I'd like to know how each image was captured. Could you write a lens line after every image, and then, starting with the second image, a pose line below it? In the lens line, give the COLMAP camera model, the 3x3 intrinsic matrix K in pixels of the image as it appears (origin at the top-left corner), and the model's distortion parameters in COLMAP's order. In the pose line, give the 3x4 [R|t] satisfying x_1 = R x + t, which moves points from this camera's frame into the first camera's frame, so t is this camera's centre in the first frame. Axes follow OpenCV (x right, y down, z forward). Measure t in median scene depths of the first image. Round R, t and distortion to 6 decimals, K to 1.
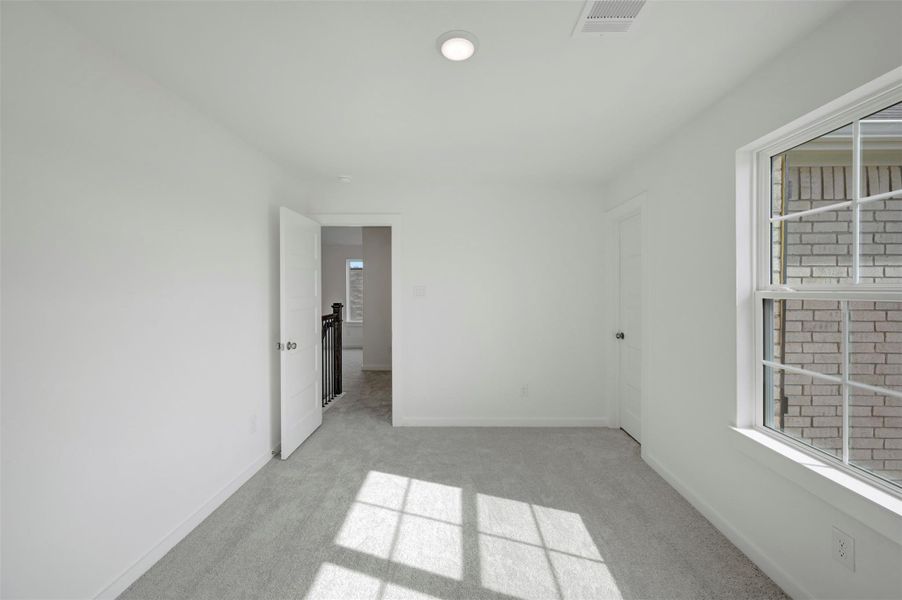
lens RADIAL K [[361.5, 0, 455.2], [0, 361.5, 291.3], [0, 0, 1]] dist [0.002335, 0.000098]
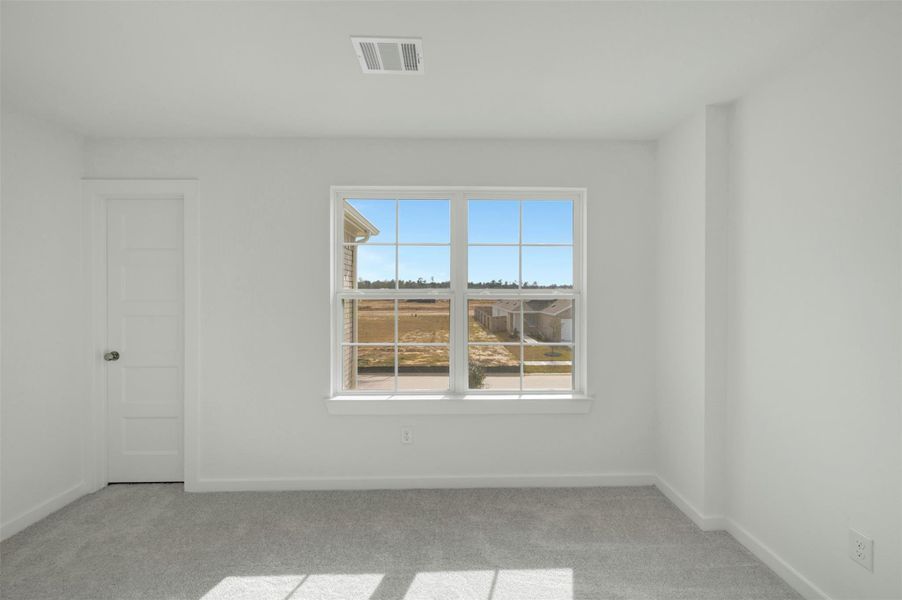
lens RADIAL K [[361.5, 0, 455.2], [0, 361.5, 291.3], [0, 0, 1]] dist [0.002335, 0.000098]
pose [[-0.045615, 0.004046, 0.998951, -0.539388], [0.003566, 0.999986, -0.003887, -0.004319], [-0.998953, 0.003385, -0.045629, 0.606988]]
